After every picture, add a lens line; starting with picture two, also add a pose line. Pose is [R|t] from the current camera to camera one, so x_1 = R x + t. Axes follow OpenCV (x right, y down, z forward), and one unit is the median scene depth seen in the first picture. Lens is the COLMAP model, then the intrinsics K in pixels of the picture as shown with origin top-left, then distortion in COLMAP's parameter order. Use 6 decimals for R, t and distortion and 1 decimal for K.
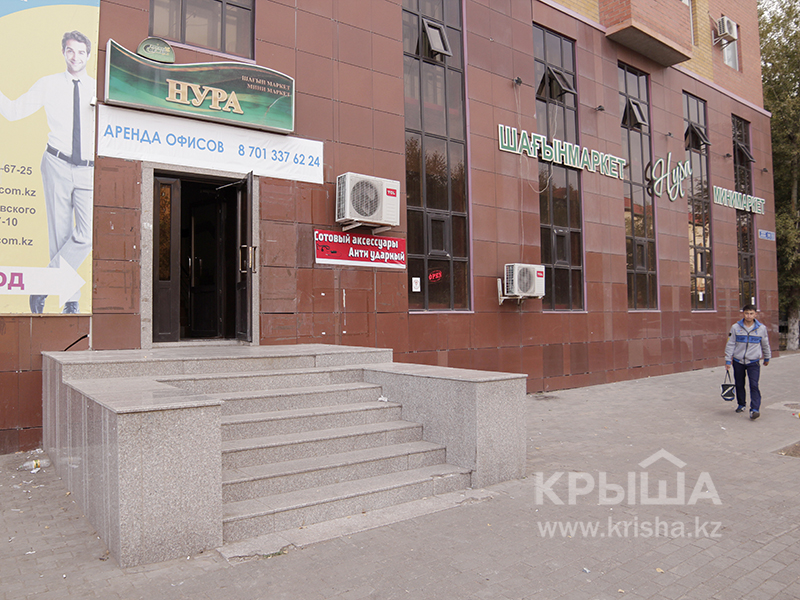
lens RADIAL K [[598.8, 0, 399.3], [0, 598.8, 313.7], [0, 0, 1]] dist [-0.101797, 0.008332]
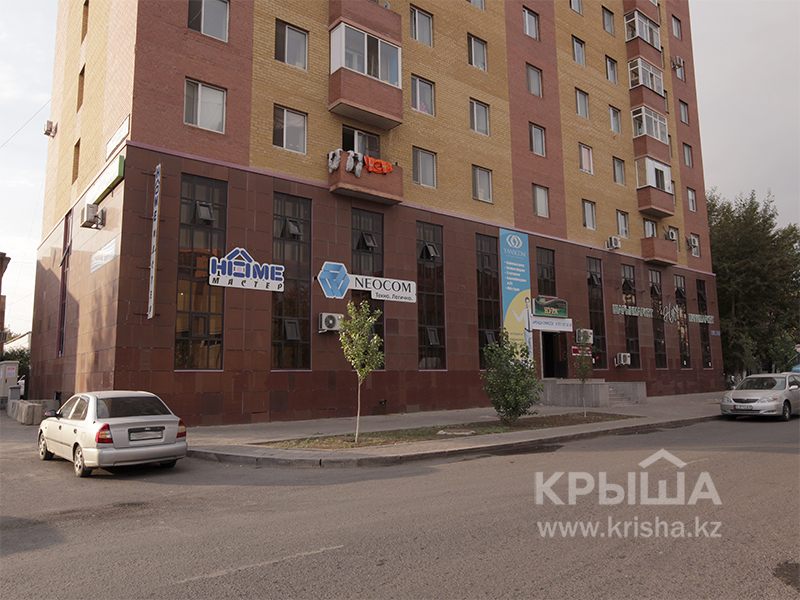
lens RADIAL K [[602.9, 0, 400.0], [0, 602.9, 300.0], [0, 0, 1]] dist [-0.020877, 0.004100]
pose [[0.999319, 0.005021, 0.036567, -0.948990], [-0.000704, 0.993119, -0.117104, 0.004378], [-0.036904, 0.116998, 0.992446, -1.831069]]
